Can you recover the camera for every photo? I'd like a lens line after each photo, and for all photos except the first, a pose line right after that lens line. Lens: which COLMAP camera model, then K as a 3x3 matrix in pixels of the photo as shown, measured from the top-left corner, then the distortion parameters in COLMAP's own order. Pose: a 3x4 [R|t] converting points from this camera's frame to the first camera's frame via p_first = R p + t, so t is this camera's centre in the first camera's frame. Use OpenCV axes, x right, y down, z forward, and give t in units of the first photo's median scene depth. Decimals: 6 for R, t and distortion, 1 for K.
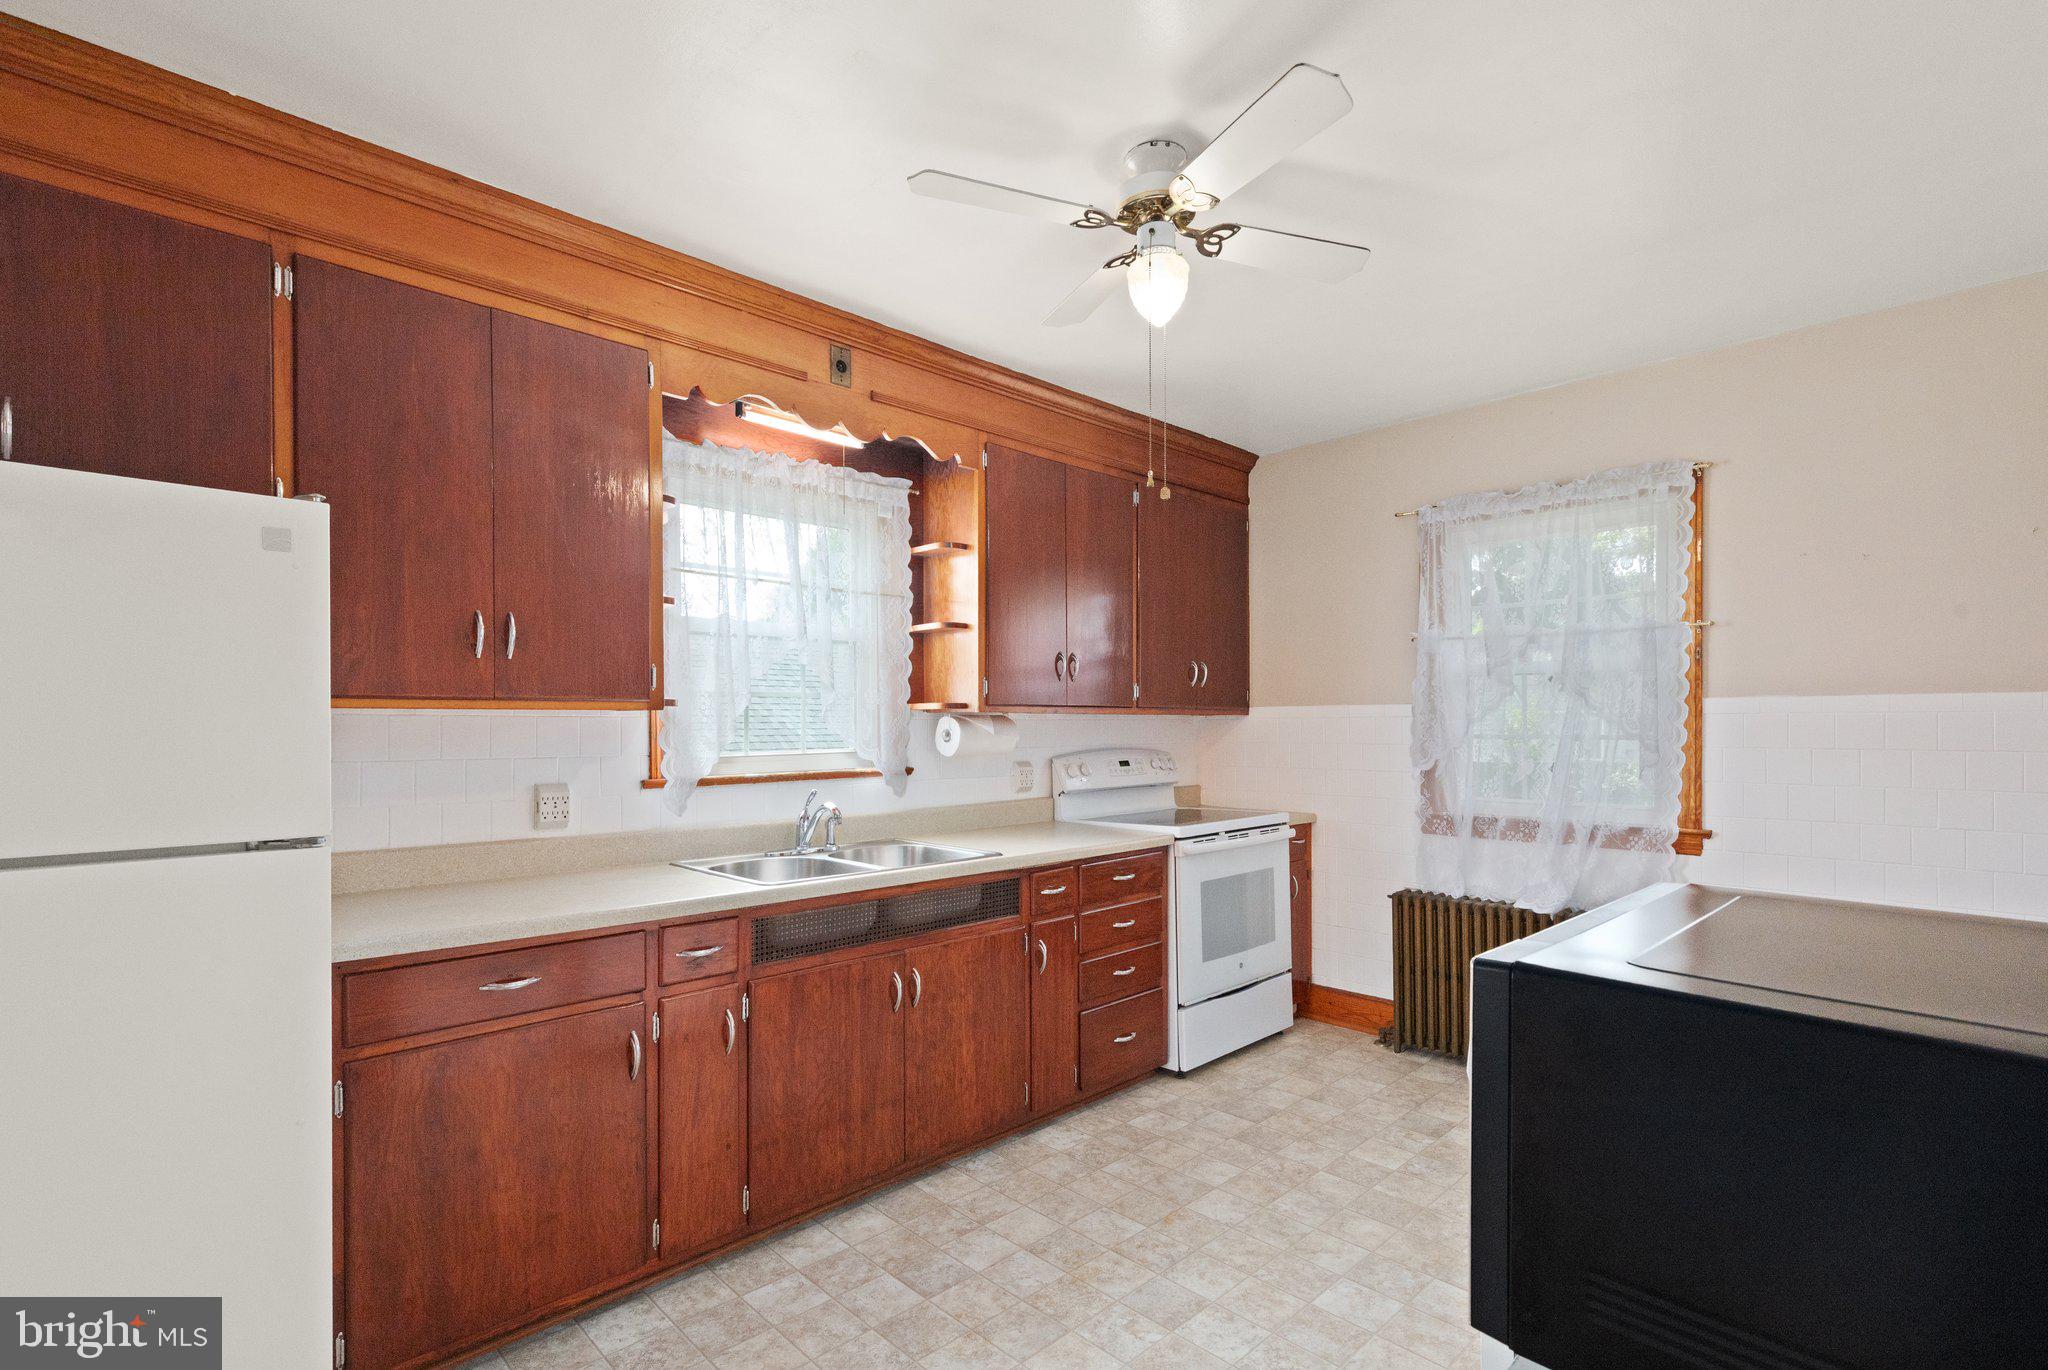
lens RADIAL K [[919.1, 0, 1023.0], [0, 919.1, 721.0], [0, 0, 1]] dist [-0.023972, -0.000093]
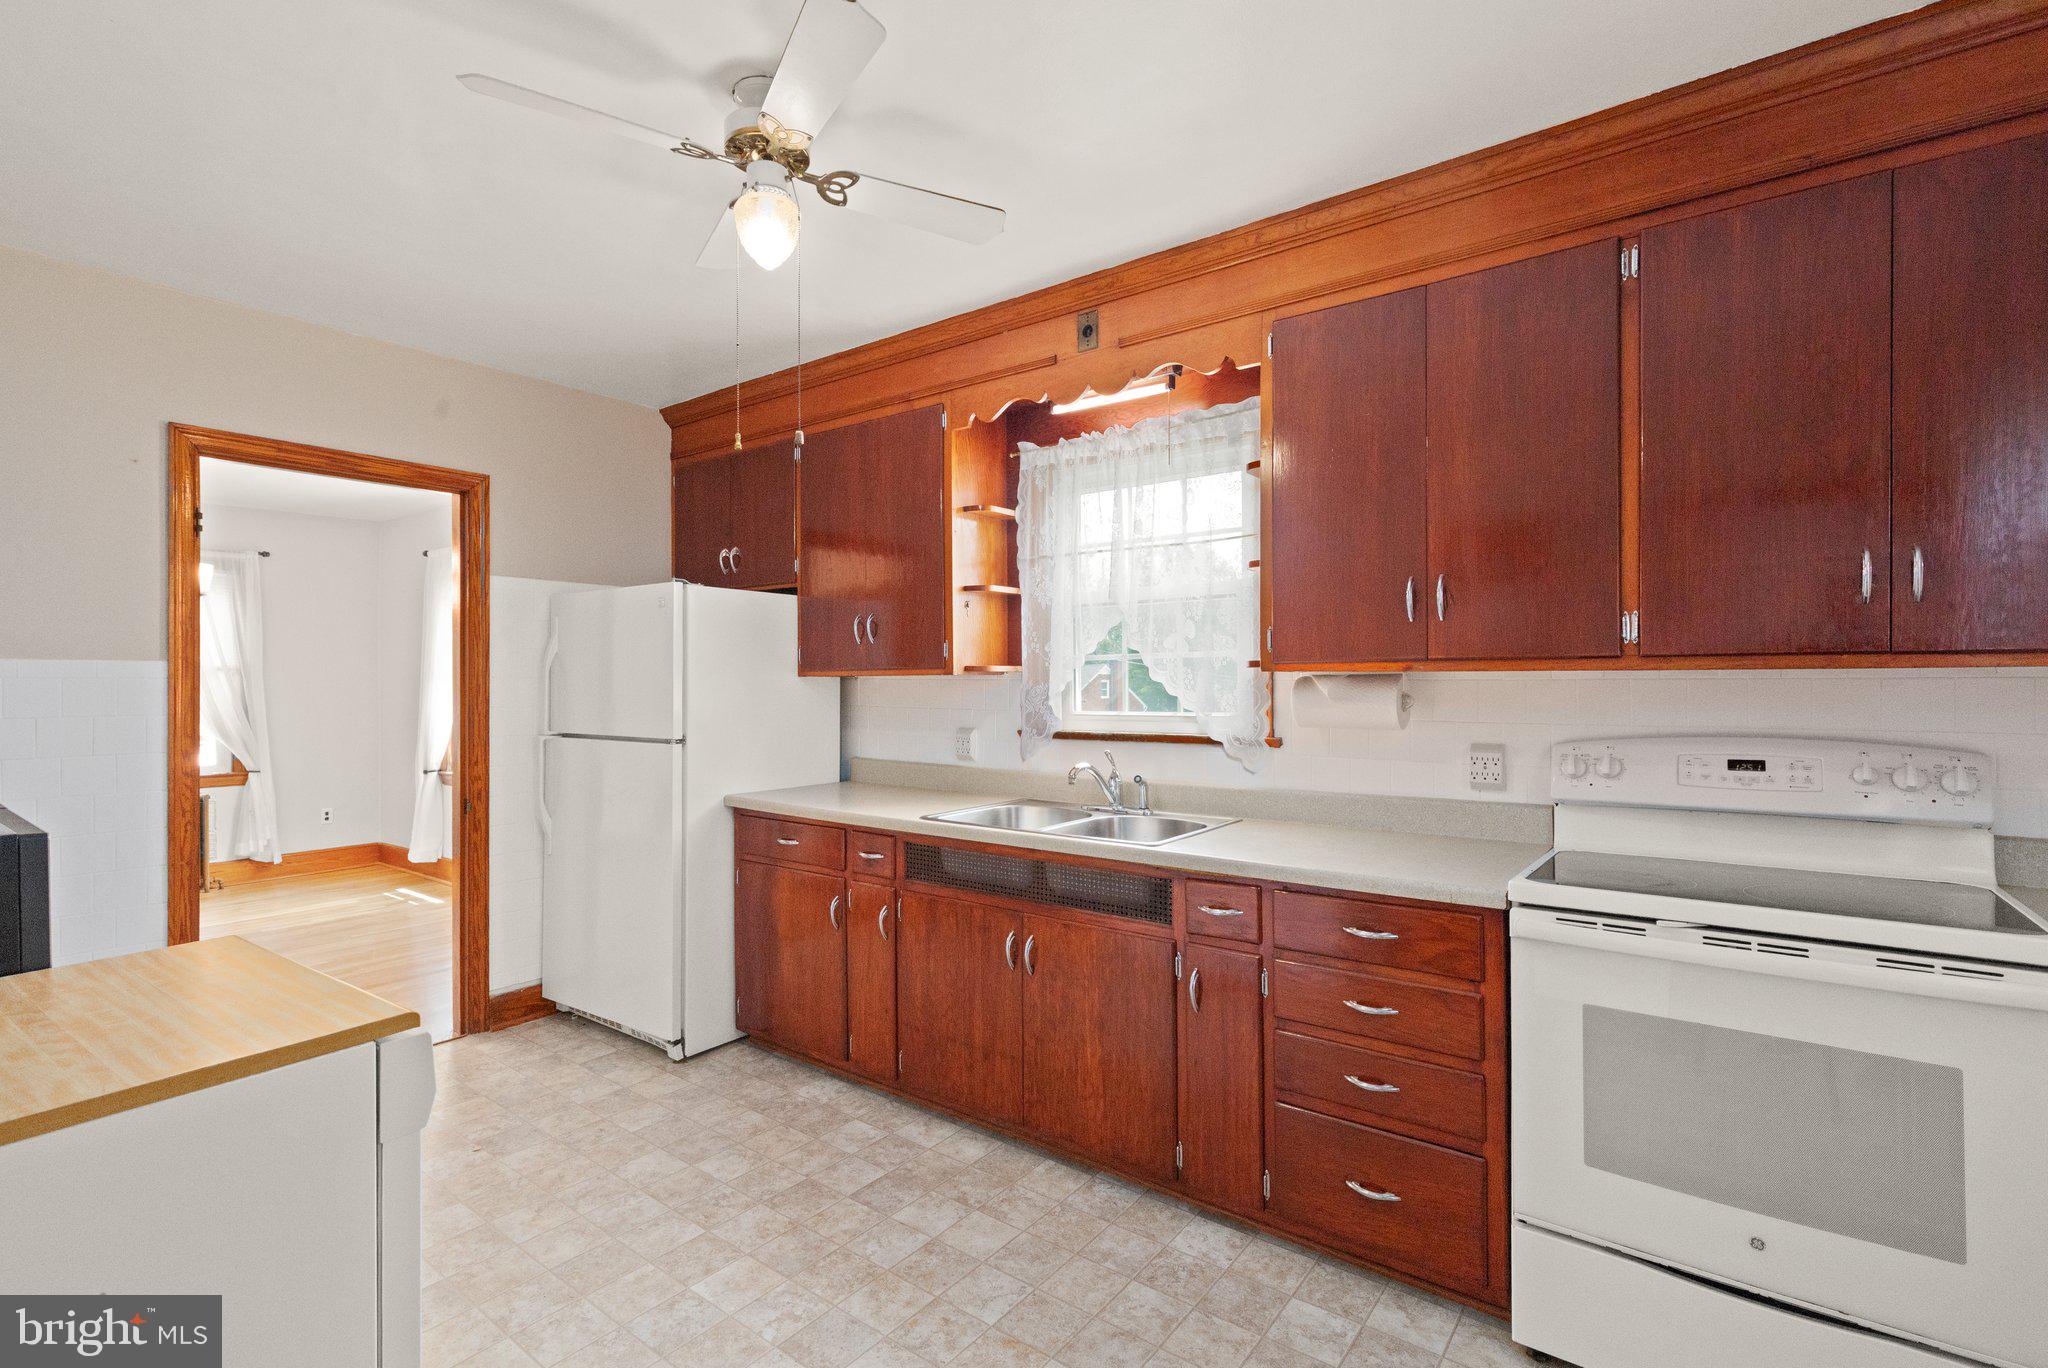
lens RADIAL K [[936.6, 0, 1024.0], [0, 936.6, 684.0], [0, 0, 1]] dist [0.023013, -0.016001]
pose [[0.167050, 0.000646, -0.985948, 0.803950], [0.003841, 0.999992, 0.001306, -0.001720], [0.985941, -0.004005, 0.167047, 0.754196]]
